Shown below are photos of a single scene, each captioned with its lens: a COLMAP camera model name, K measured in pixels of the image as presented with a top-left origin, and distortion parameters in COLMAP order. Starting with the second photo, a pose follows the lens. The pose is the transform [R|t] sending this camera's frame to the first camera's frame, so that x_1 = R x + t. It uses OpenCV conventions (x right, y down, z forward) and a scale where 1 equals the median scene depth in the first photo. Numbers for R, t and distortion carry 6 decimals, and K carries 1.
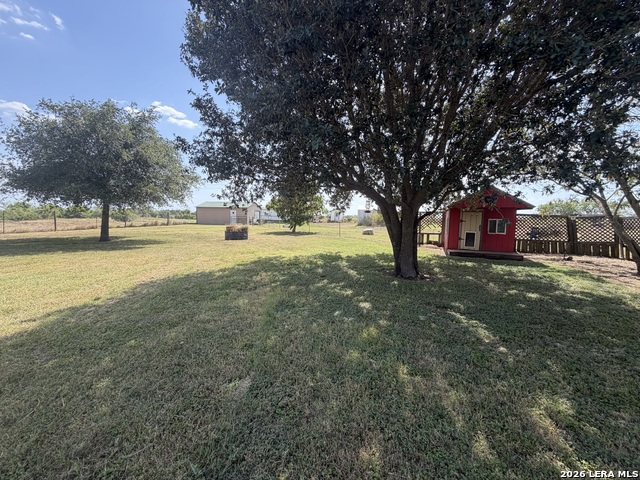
lens RADIAL K [[256.5, 0, 319.0], [0, 256.5, 240.2], [0, 0, 1]] dist [-0.002480, -0.000397]
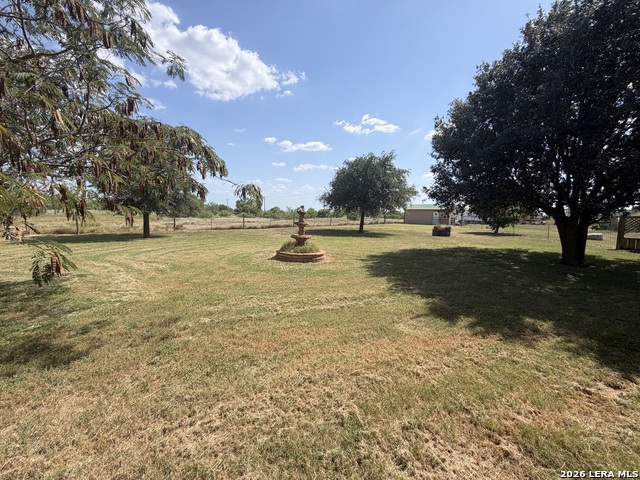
lens RADIAL K [[256.5, 0, 317.2], [0, 256.5, 242.2], [0, 0, 1]] dist [-0.002480, -0.000397]
pose [[0.739550, 0.072517, -0.669184, 0.090805], [-0.064501, 0.997240, 0.036783, 0.020130], [0.670004, 0.015960, 0.742186, -0.391160]]
